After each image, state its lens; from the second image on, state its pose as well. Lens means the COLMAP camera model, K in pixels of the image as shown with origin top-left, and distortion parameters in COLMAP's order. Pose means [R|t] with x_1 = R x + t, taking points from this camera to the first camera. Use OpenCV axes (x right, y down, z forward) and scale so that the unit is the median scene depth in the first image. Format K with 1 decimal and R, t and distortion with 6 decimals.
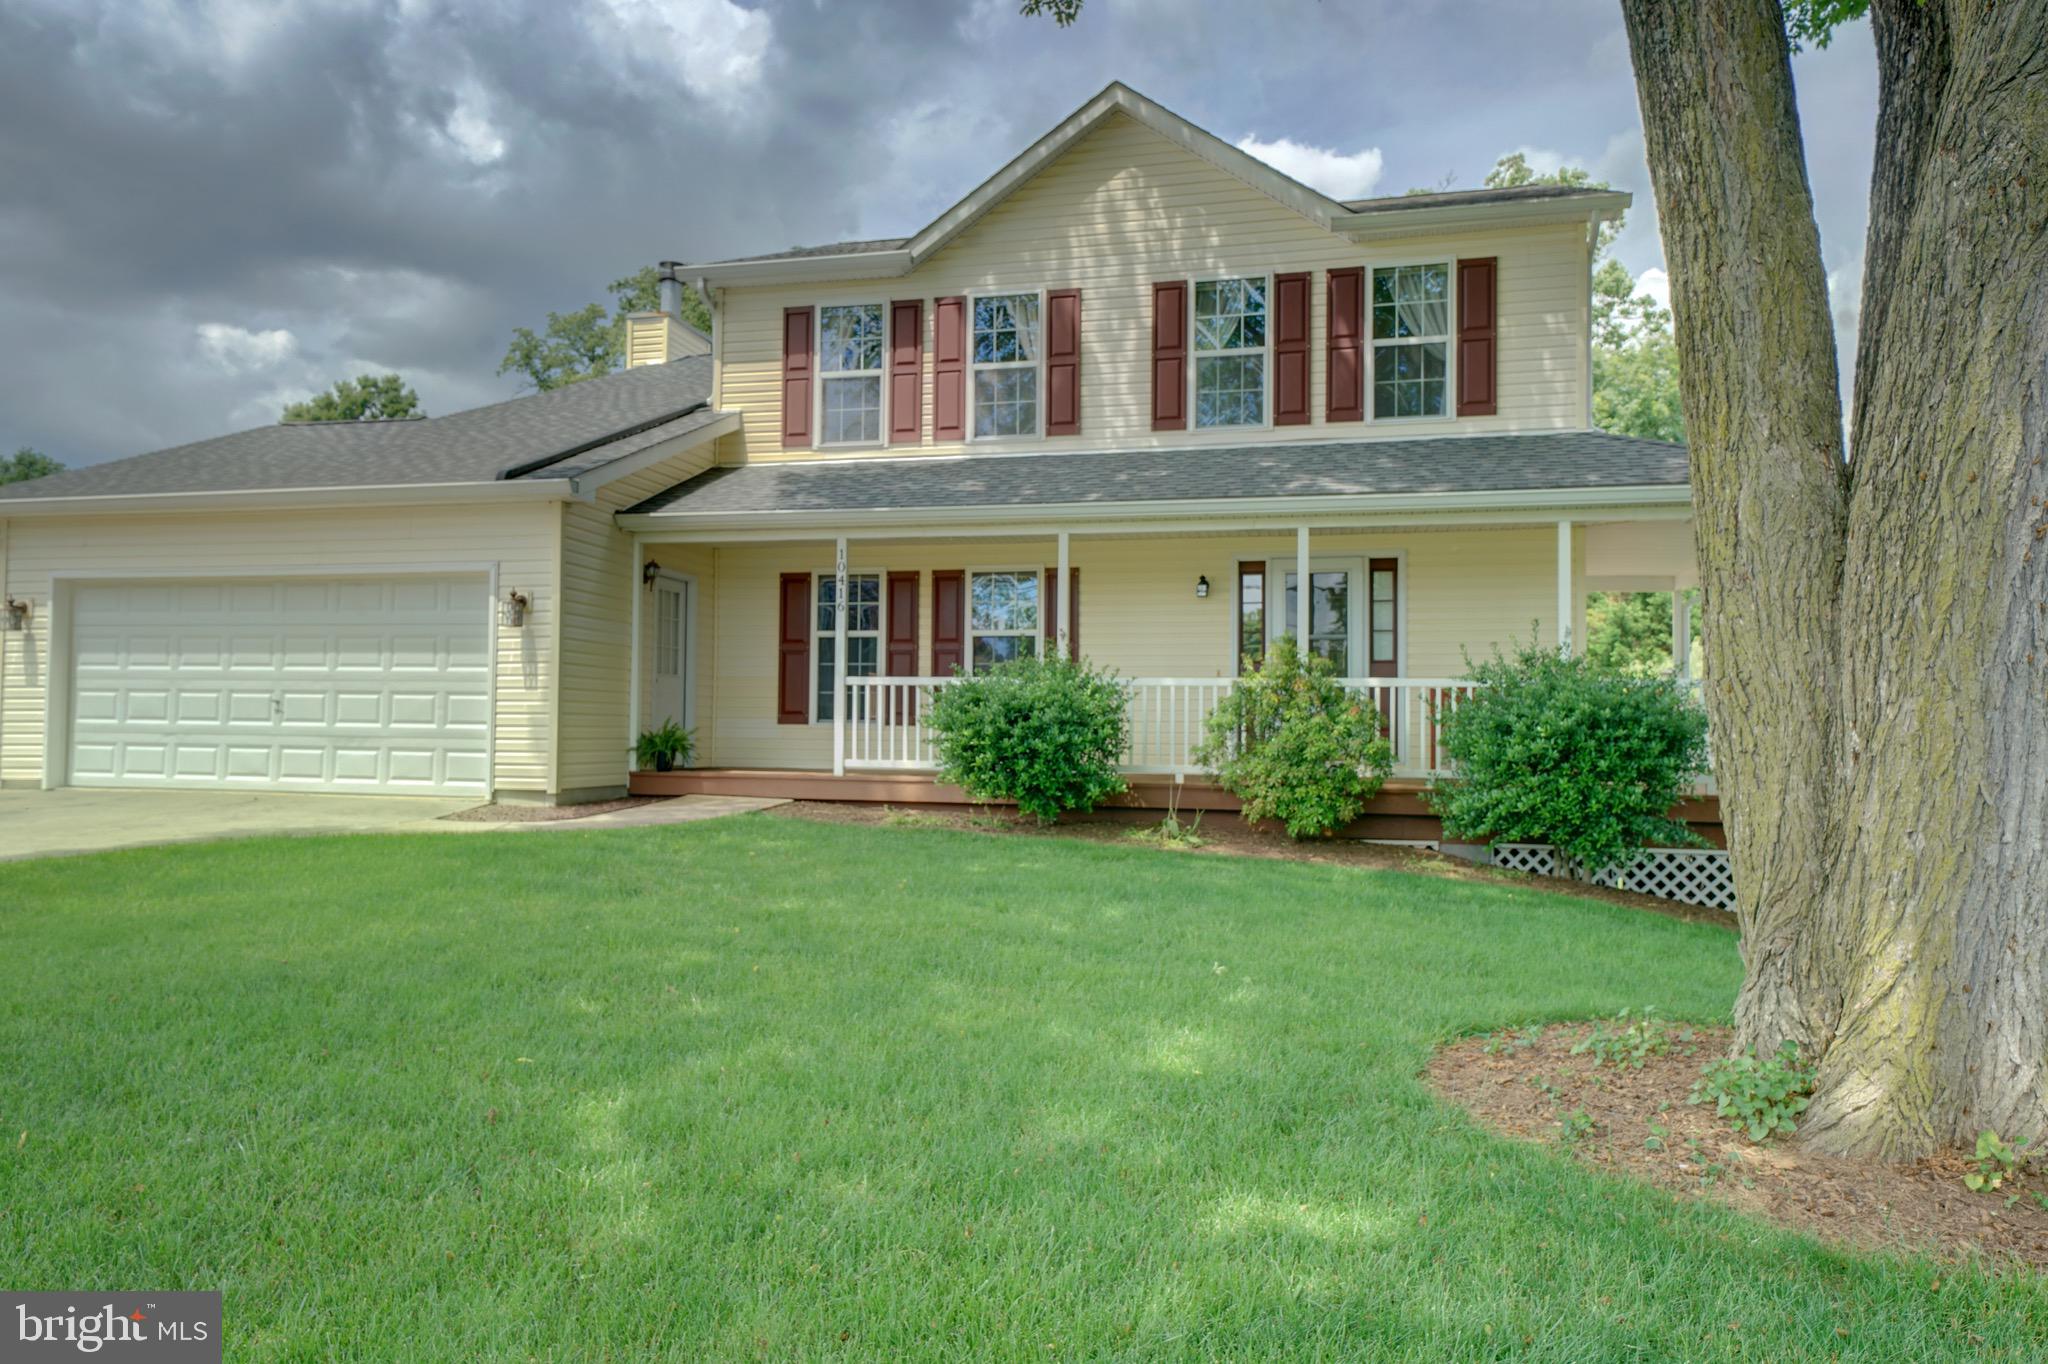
lens RADIAL K [[1391.5, 0, 1025.7], [0, 1391.5, 666.4], [0, 0, 1]] dist [0.044564, 0.006623]
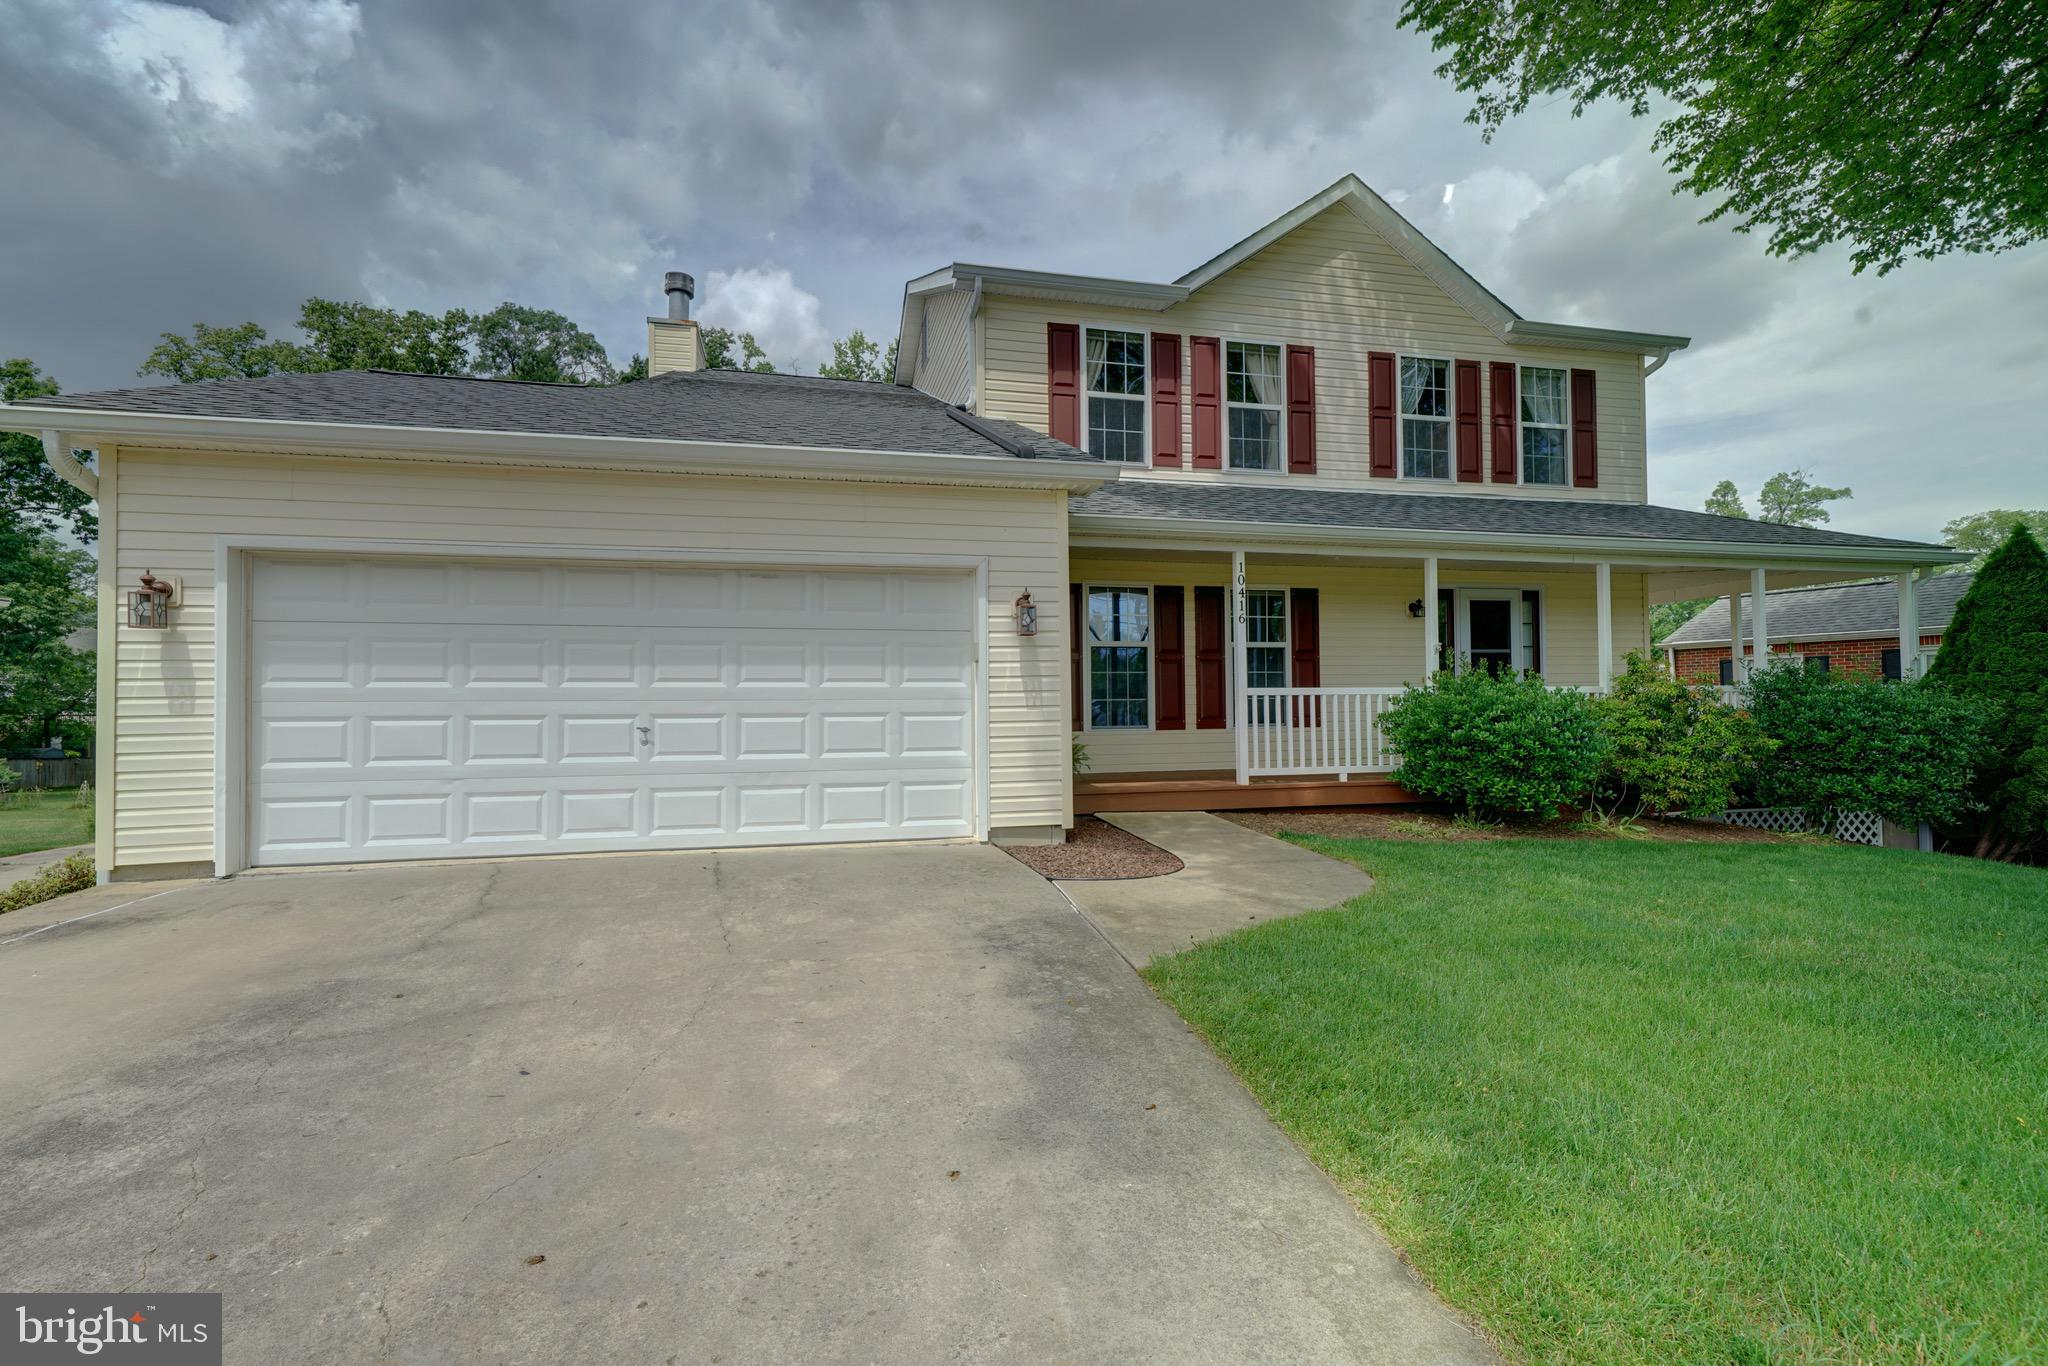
lens RADIAL K [[916.9, 0, 1023.2], [0, 916.9, 687.4], [0, 0, 1]] dist [0.015224, -0.000257]
pose [[0.881021, -0.012089, 0.472922, -0.545515], [0.000432, 0.999694, 0.024750, -0.008426], [-0.473077, -0.021601, 0.880756, 0.444808]]
